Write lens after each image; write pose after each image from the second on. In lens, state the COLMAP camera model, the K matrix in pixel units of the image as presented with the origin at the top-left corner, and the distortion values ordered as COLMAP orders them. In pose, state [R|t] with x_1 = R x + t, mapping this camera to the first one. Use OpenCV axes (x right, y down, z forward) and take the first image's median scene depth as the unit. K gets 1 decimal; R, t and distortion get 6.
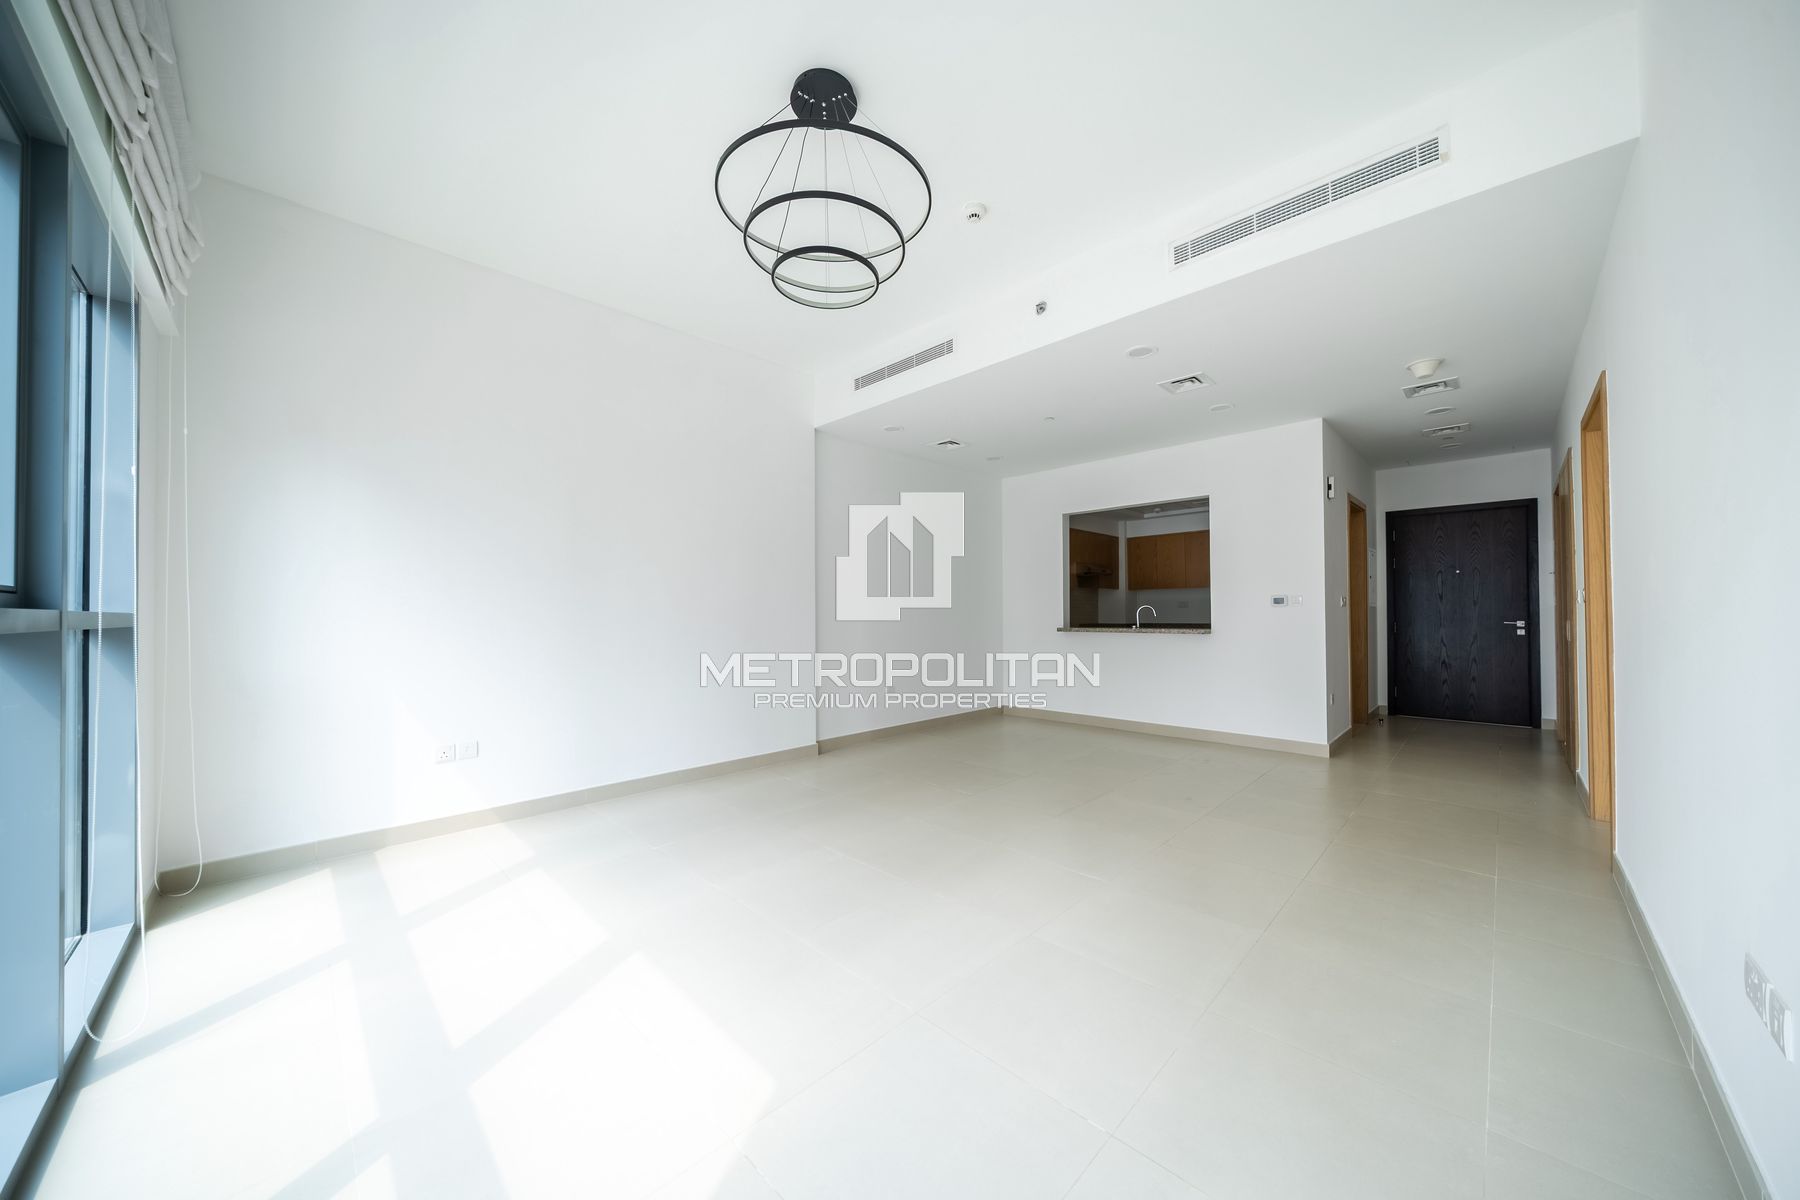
lens RADIAL K [[607.1, 0, 901.0], [0, 607.1, 606.6], [0, 0, 1]] dist [-0.000705, -0.000023]
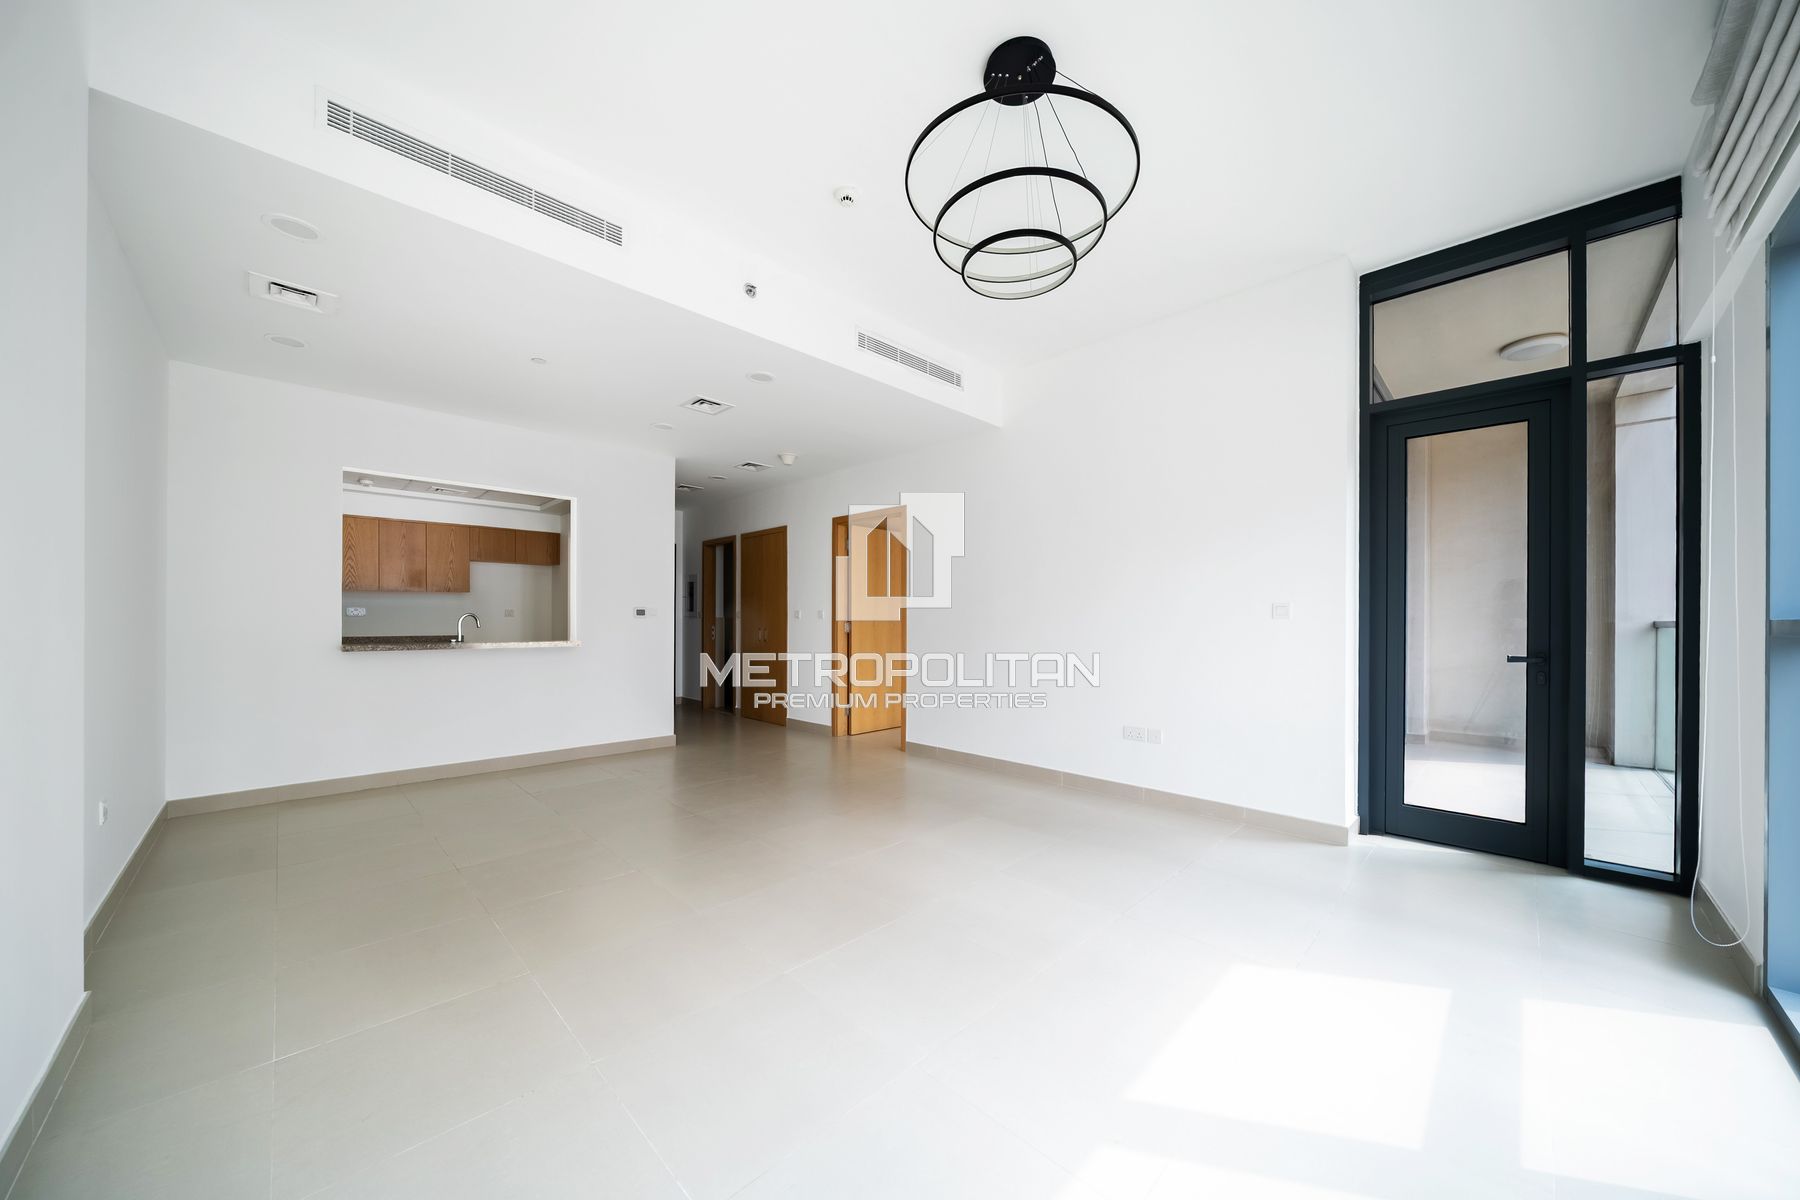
lens RADIAL K [[624.4, 0, 903.3], [0, 624.4, 627.8], [0, 0, 1]] dist [-0.000284, -0.000028]
pose [[0.003894, 0.002622, 0.999989, -0.864766], [-0.004536, 0.999986, -0.002605, 0.033005], [-0.999982, -0.004526, 0.003906, 0.904288]]
